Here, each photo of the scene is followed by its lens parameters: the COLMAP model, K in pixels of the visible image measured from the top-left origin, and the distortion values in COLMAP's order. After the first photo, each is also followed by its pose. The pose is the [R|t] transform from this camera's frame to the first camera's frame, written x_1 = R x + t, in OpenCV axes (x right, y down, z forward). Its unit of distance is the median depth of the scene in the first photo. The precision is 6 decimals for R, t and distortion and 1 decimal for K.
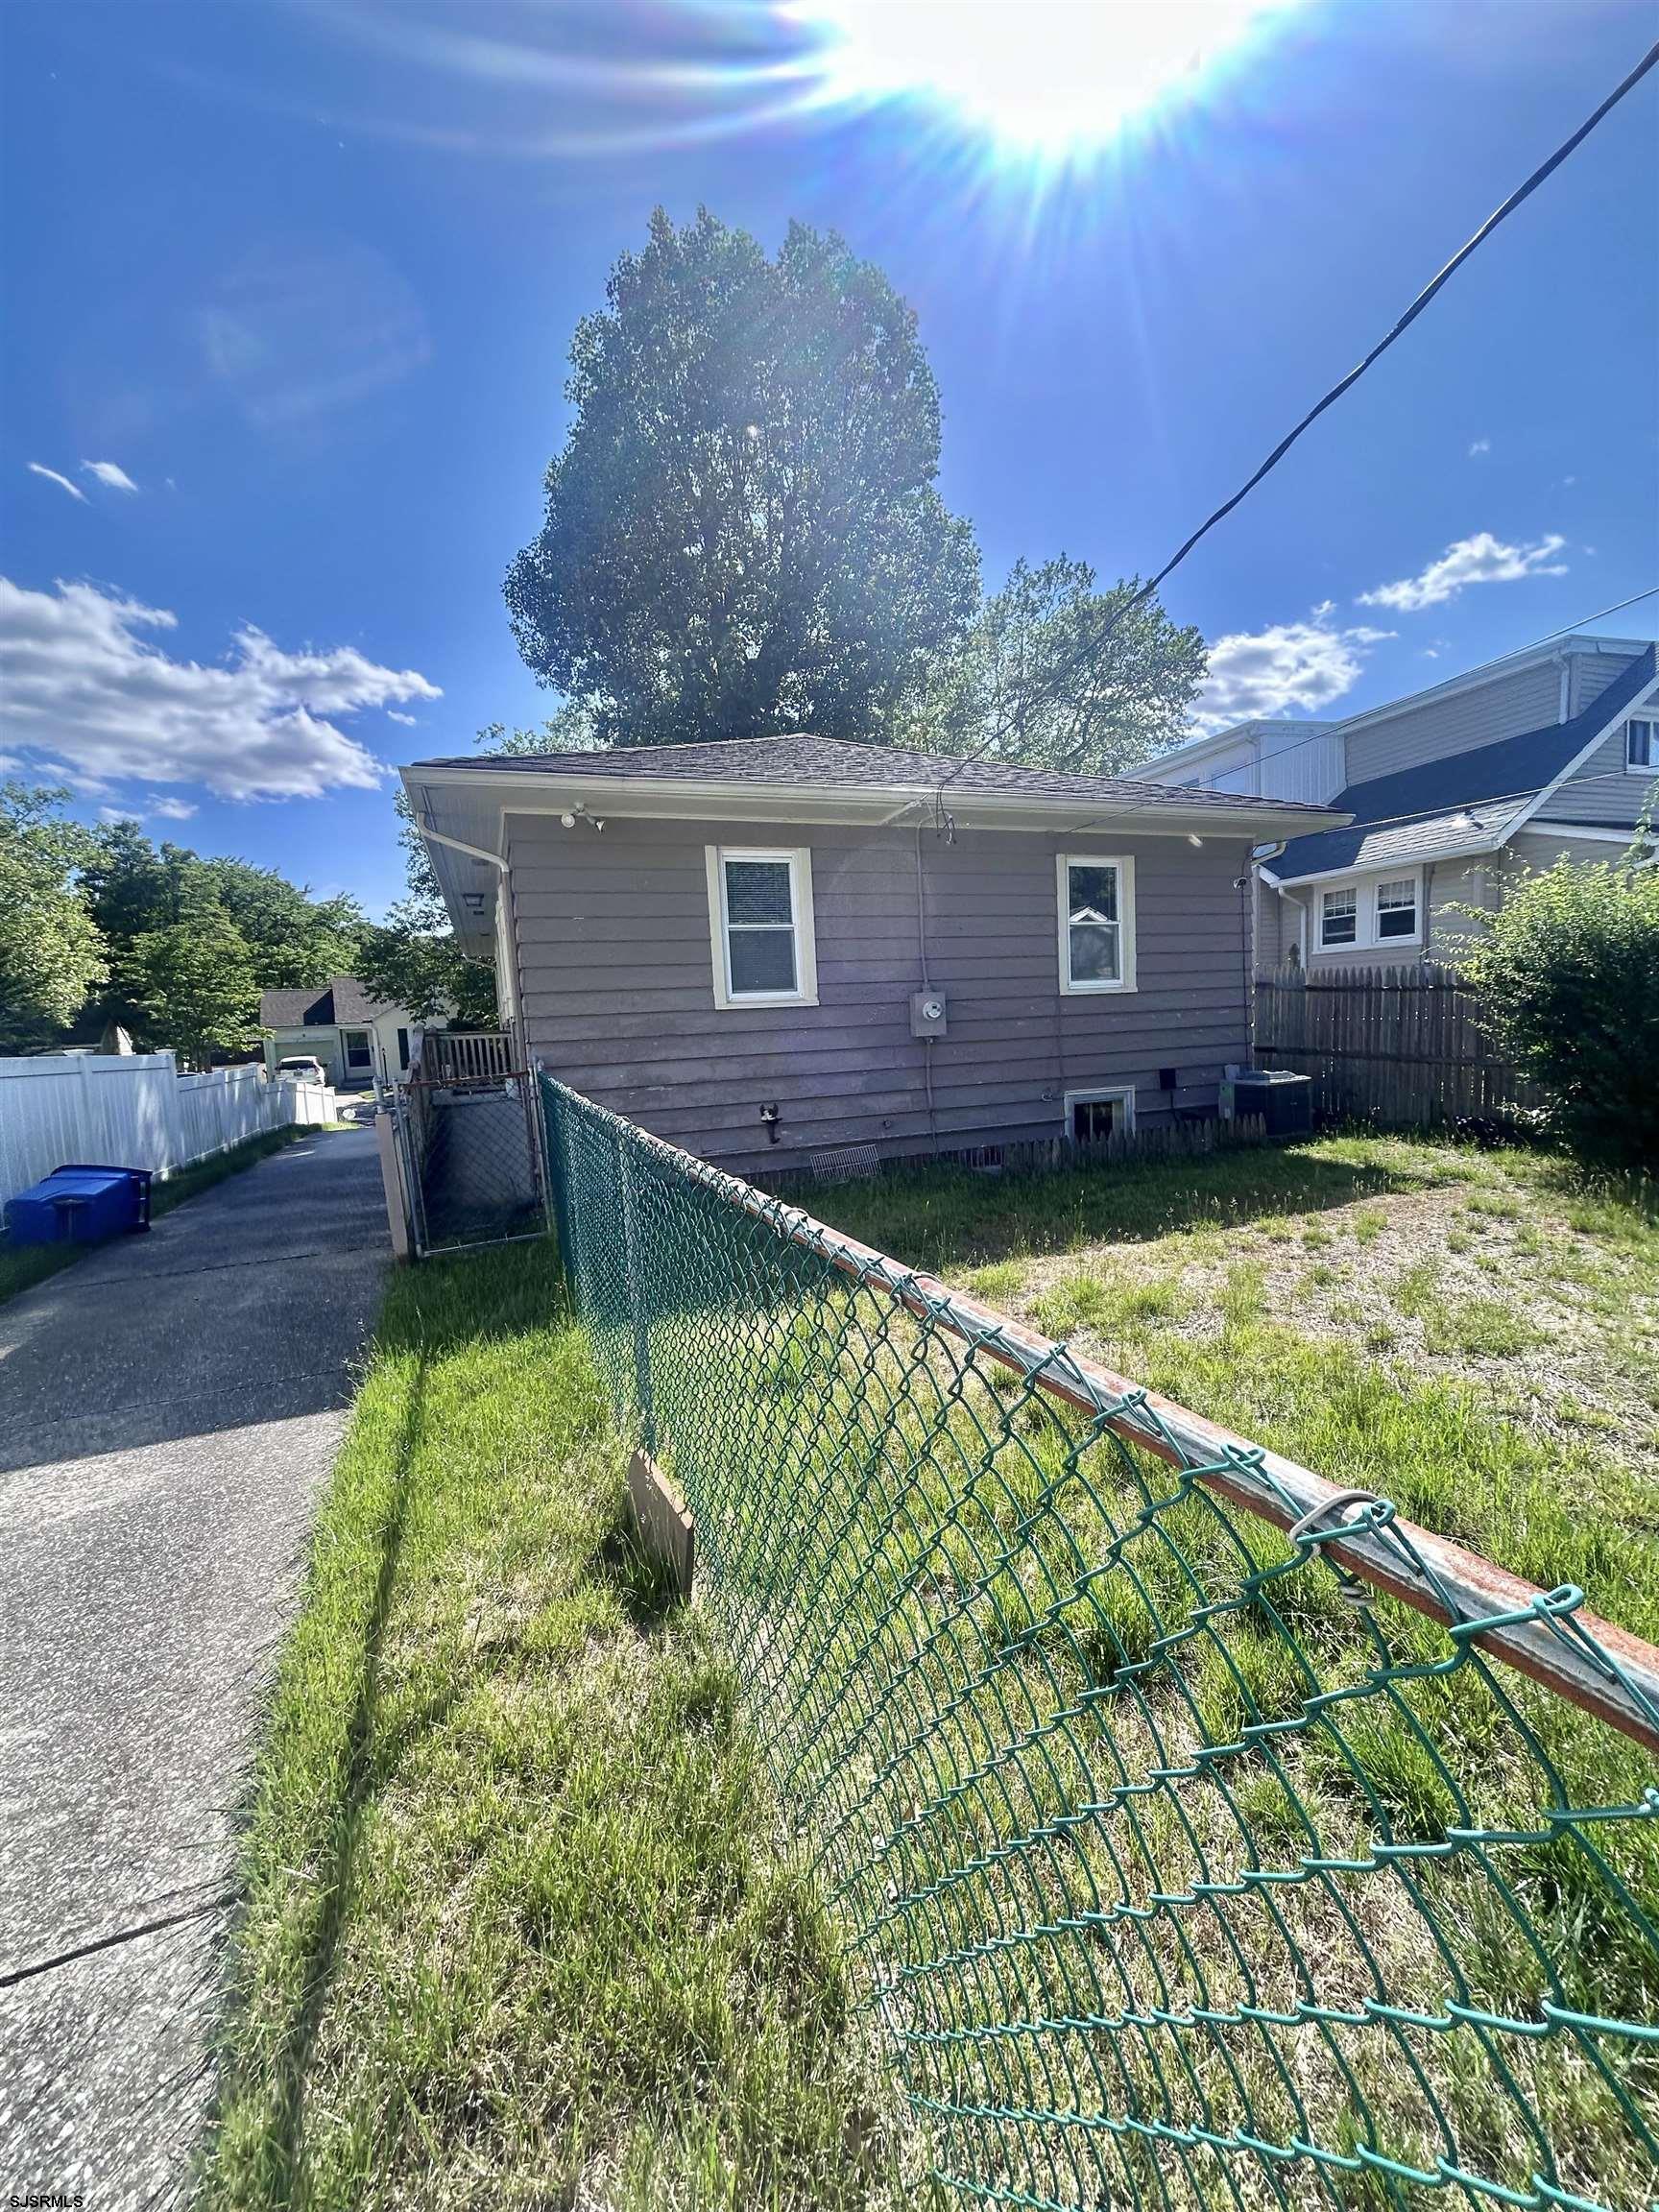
lens RADIAL K [[897.0, 0, 829.5], [0, 897.0, 1106.0], [0, 0, 1]] dist [-0.001853, -0.000135]
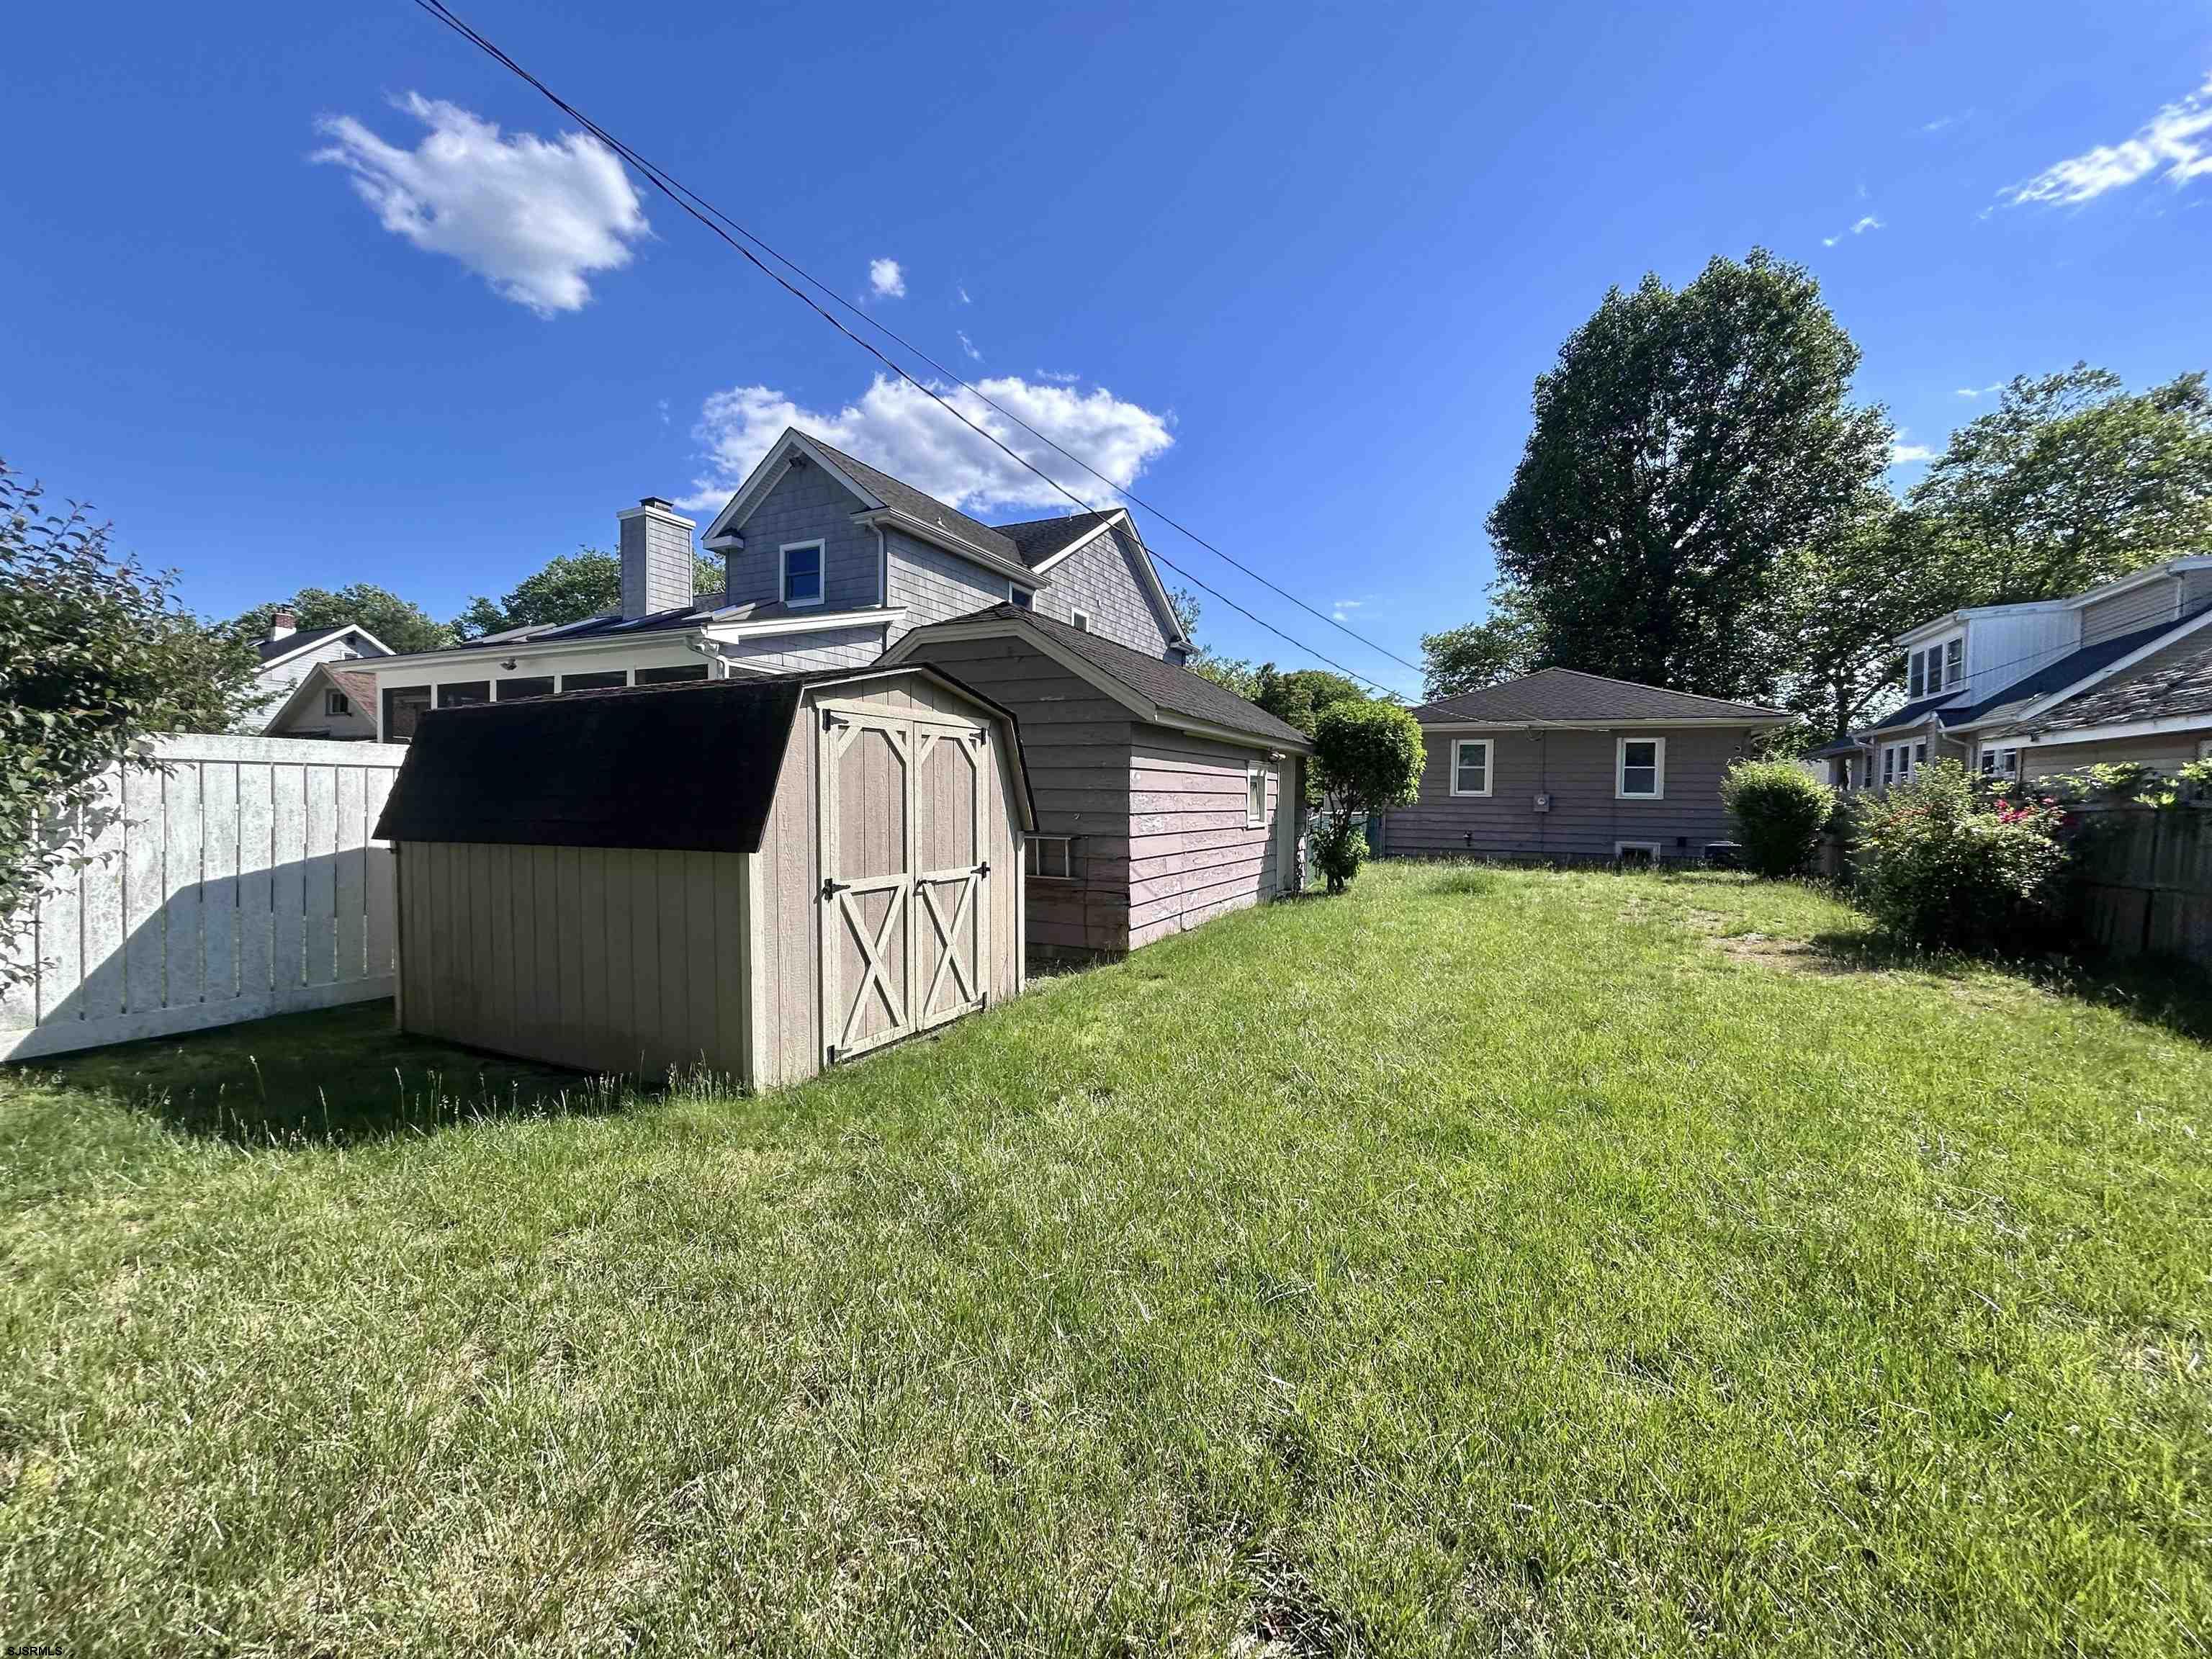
lens RADIAL K [[897.0, 0, 1106.0], [0, 897.0, 829.5], [0, 0, 1]] dist [-0.001853, -0.000135]
pose [[0.688338, 0.085827, -0.720295, 1.017673], [-0.121766, 0.992557, 0.001904, 0.107526], [0.715097, 0.086396, 0.693666, -1.500076]]
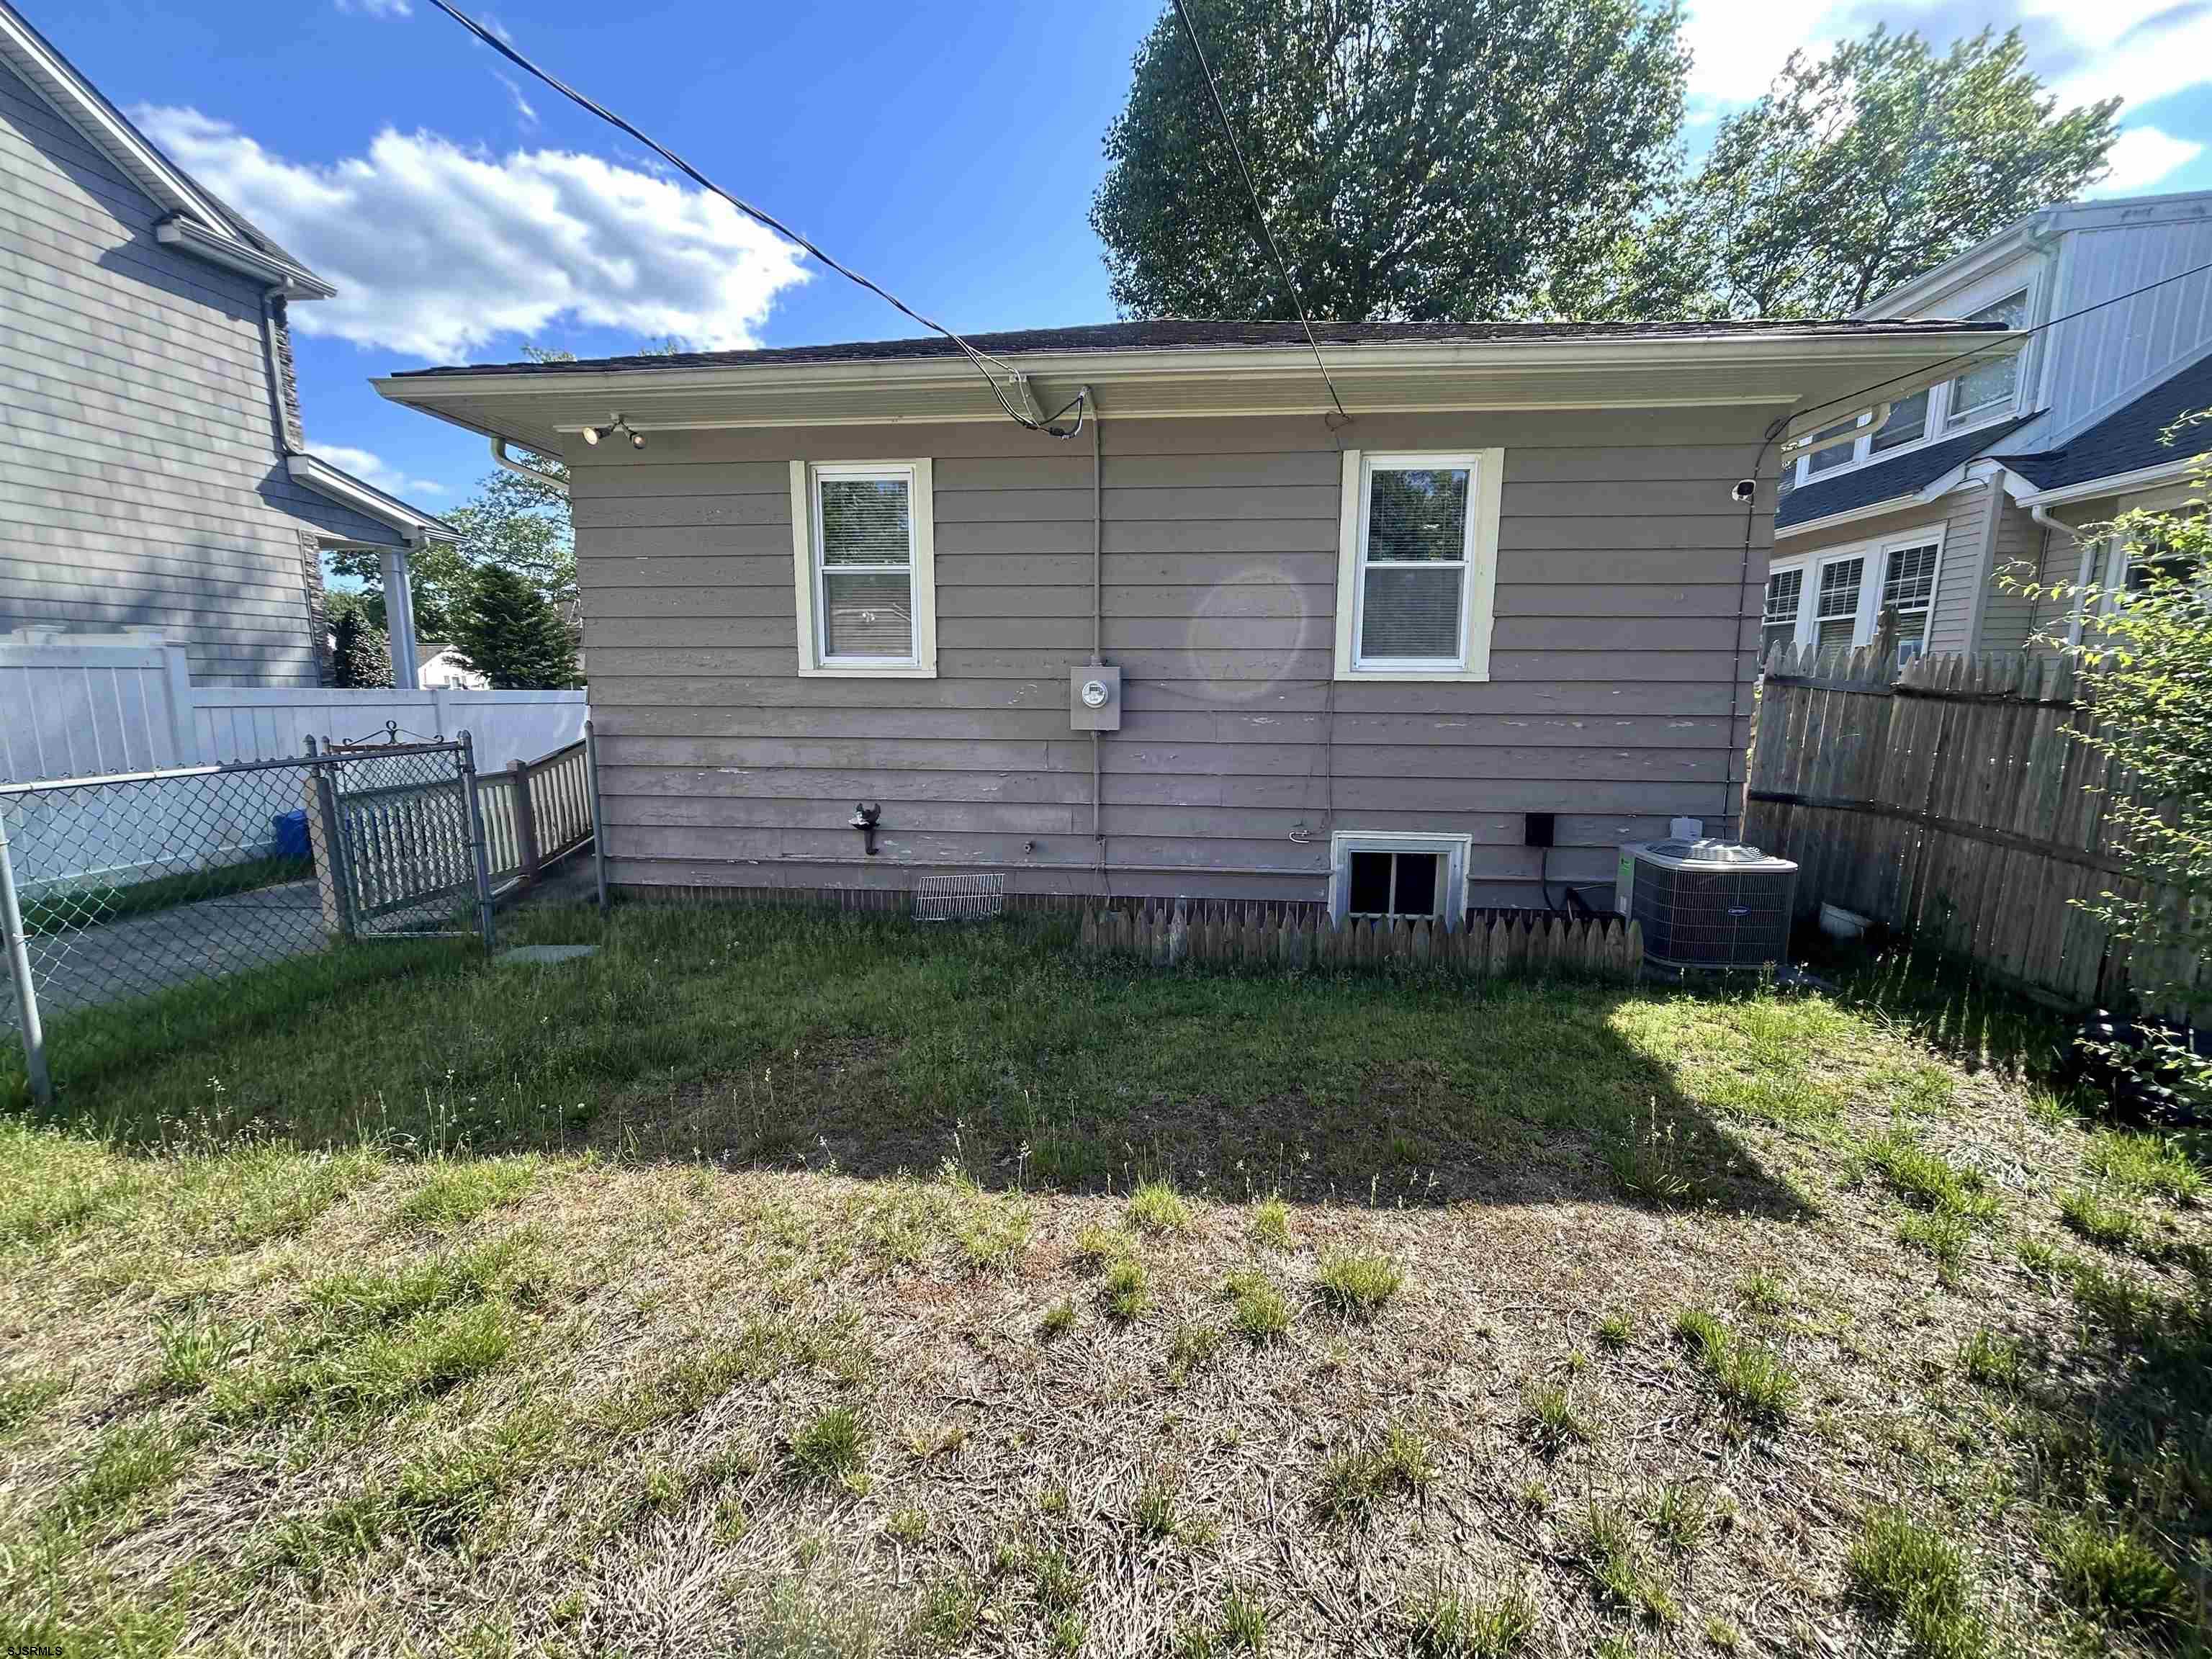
lens RADIAL K [[910.8, 0, 1085.7], [0, 910.8, 819.6], [0, 0, 1]] dist [0.001882, 0.000300]
pose [[0.889164, 0.118590, -0.441955, 0.399213], [-0.093646, 0.992551, 0.077927, -0.059802], [0.447904, -0.027903, 0.893646, 0.345643]]
